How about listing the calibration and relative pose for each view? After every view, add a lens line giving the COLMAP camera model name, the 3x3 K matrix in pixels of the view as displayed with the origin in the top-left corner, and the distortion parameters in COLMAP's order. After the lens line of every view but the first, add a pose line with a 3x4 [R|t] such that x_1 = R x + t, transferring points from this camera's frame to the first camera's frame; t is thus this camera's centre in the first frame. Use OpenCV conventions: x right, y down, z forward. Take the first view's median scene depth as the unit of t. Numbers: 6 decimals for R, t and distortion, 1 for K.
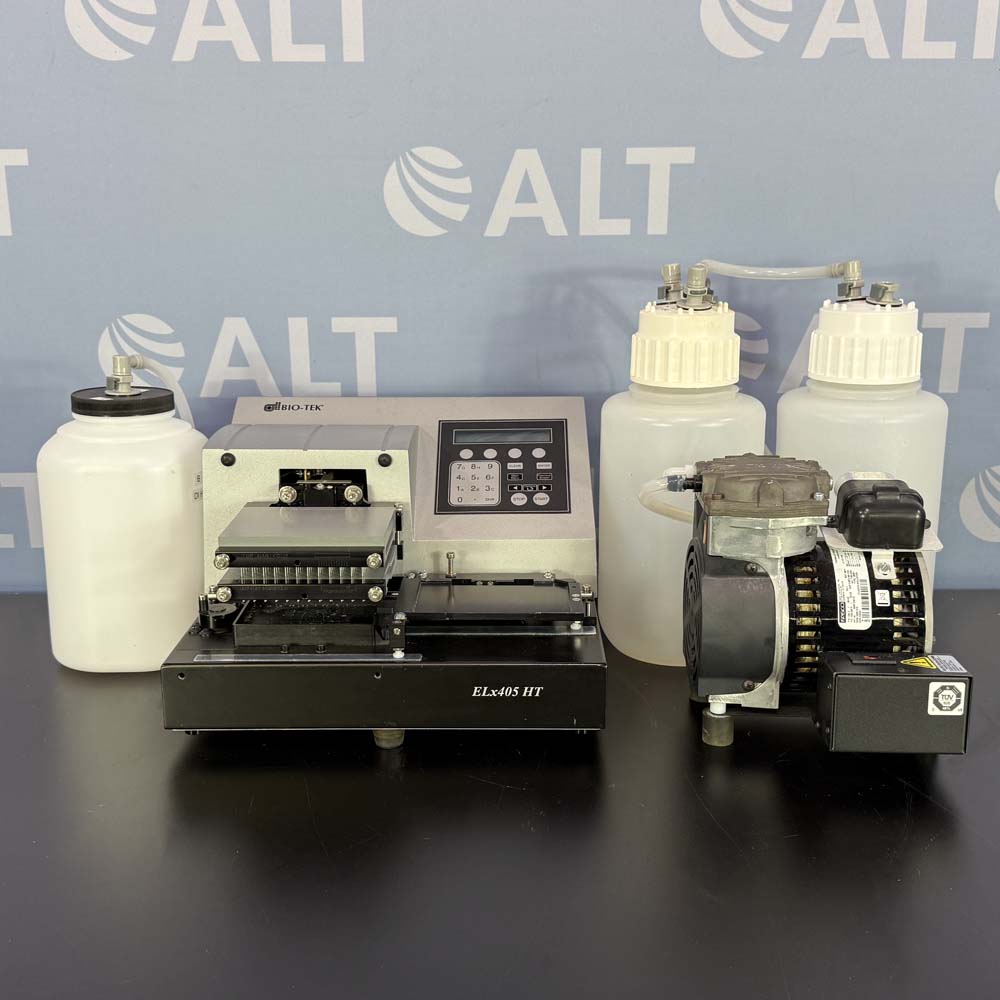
lens RADIAL K [[1284.9, 0, 500.0], [0, 1284.9, 500.0], [0, 0, 1]] dist [0.100010, 0.023344]
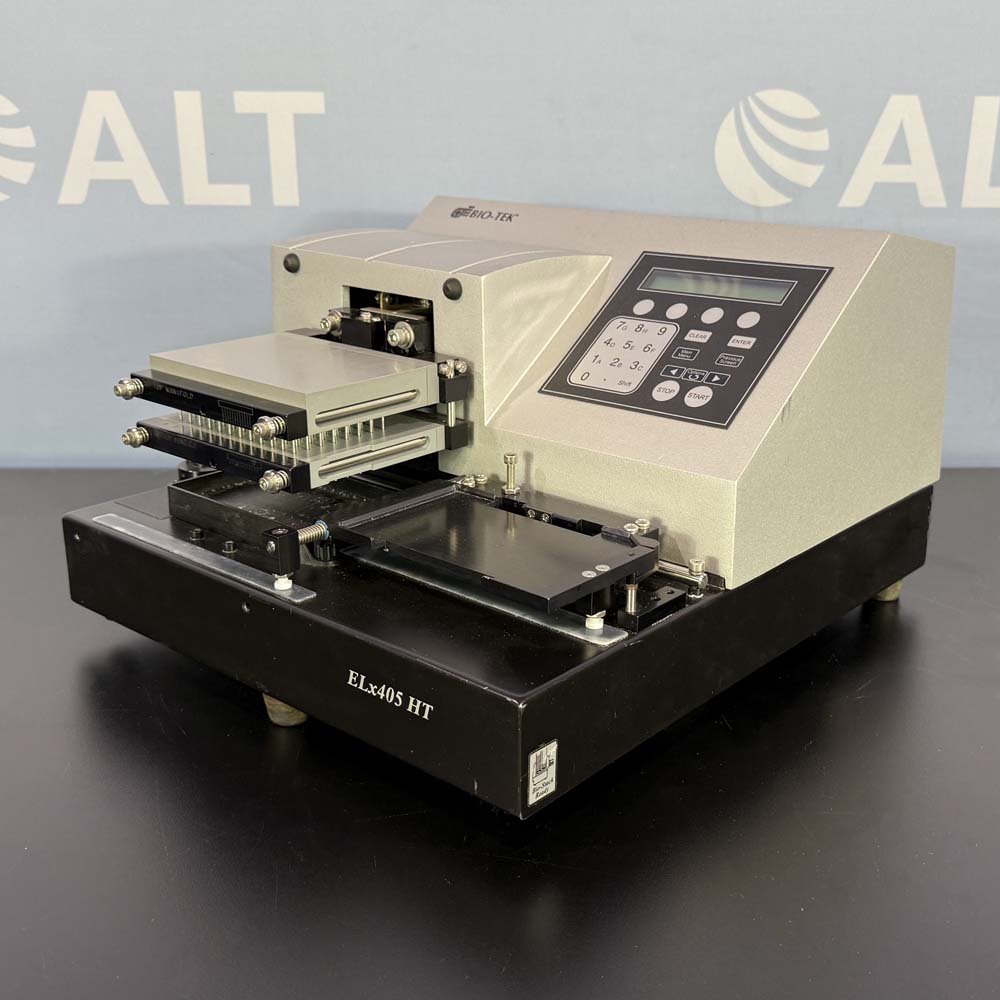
lens RADIAL K [[1343.2, 0, 432.5], [0, 1343.2, 498.6], [0, 0, 1]] dist [-0.297656, 1.899255]
pose [[0.723650, 0.211594, -0.656932, 0.351851], [-0.161948, 0.977327, 0.136396, -0.018440], [0.670898, 0.007686, 0.741510, 0.514155]]
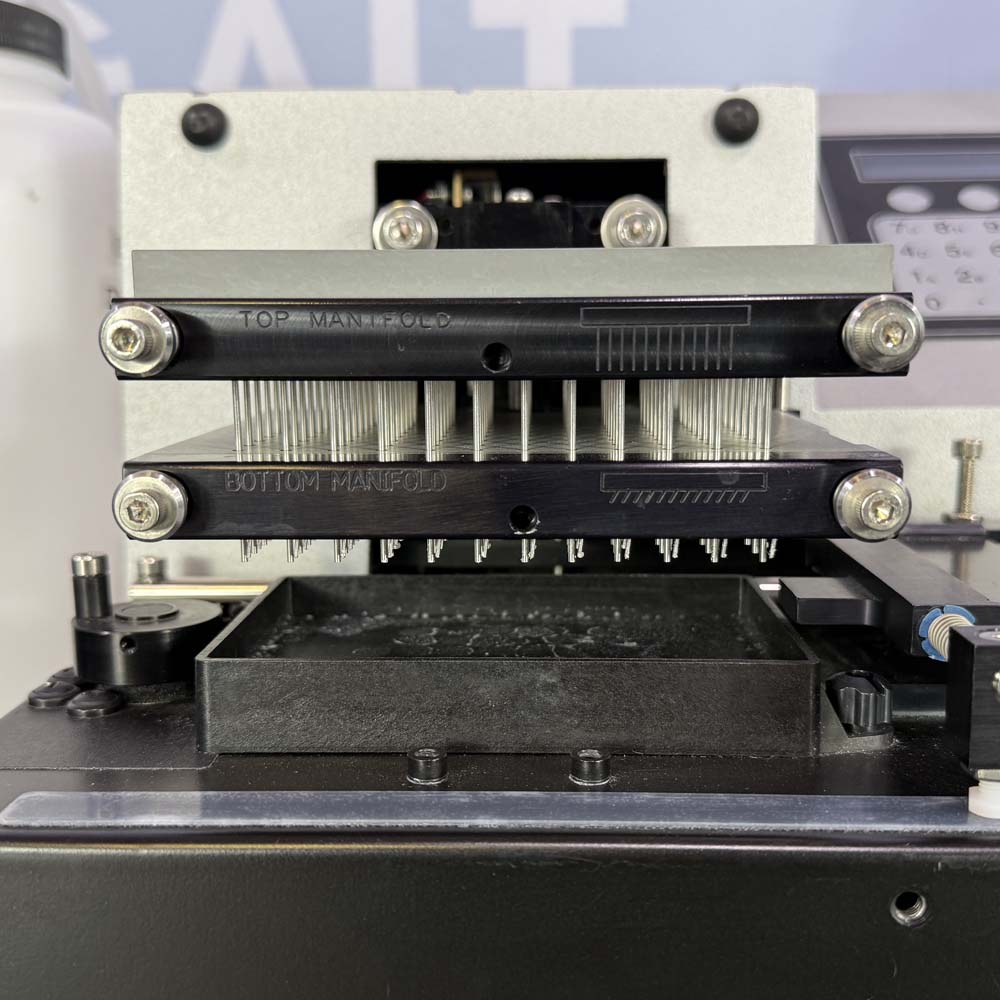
lens RADIAL K [[1239.6, 0, 499.4], [0, 1239.6, 563.7], [0, 0, 1]] dist [0.077324, -0.005666]
pose [[0.999891, 0.001940, -0.014653, -0.139261], [-0.002782, 0.998336, -0.057597, 0.085590], [0.014517, 0.057631, 0.998232, 0.723780]]
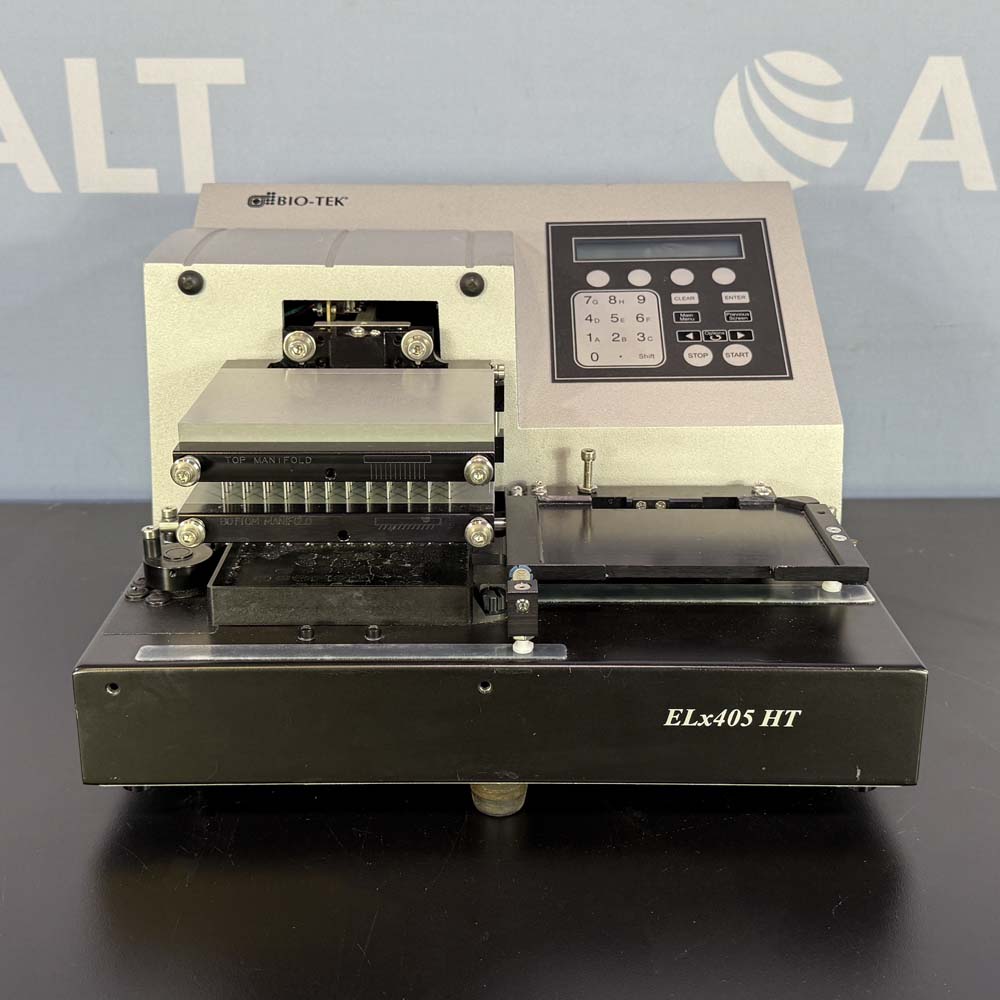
lens RADIAL K [[1361.4, 0, 479.1], [0, 1361.4, 487.0], [0, 0, 1]] dist [0.117572, 0.023014]
pose [[0.999968, -0.000952, 0.007882, -0.091549], [0.000297, 0.996572, 0.082728, 0.007633], [-0.007934, -0.082723, 0.996541, 0.404958]]
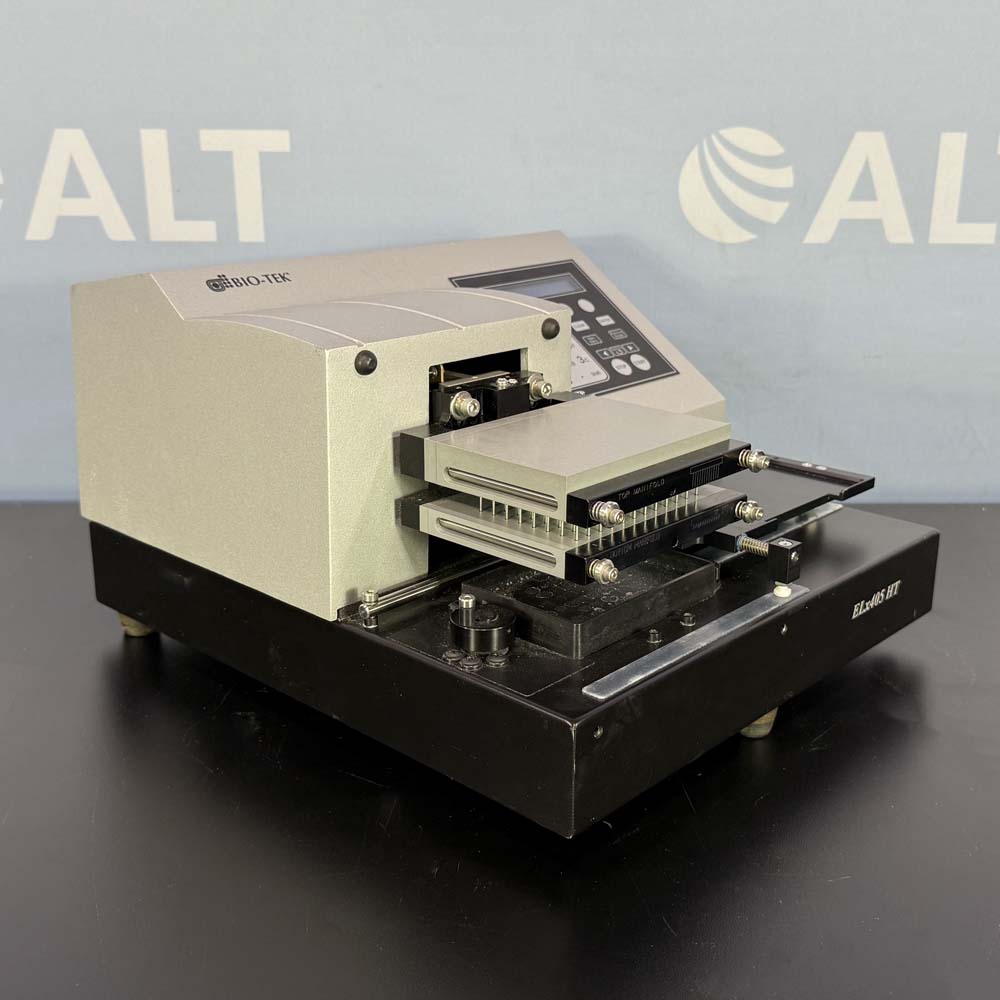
lens RADIAL K [[1284.9, 0, 500.0], [0, 1284.9, 500.0], [0, 0, 1]] dist [0.100010, 0.023344]
pose [[0.661209, -0.216777, 0.718199, -0.586889], [0.173662, 0.975567, 0.134578, -0.038465], [-0.729824, 0.035739, 0.682700, 0.585047]]
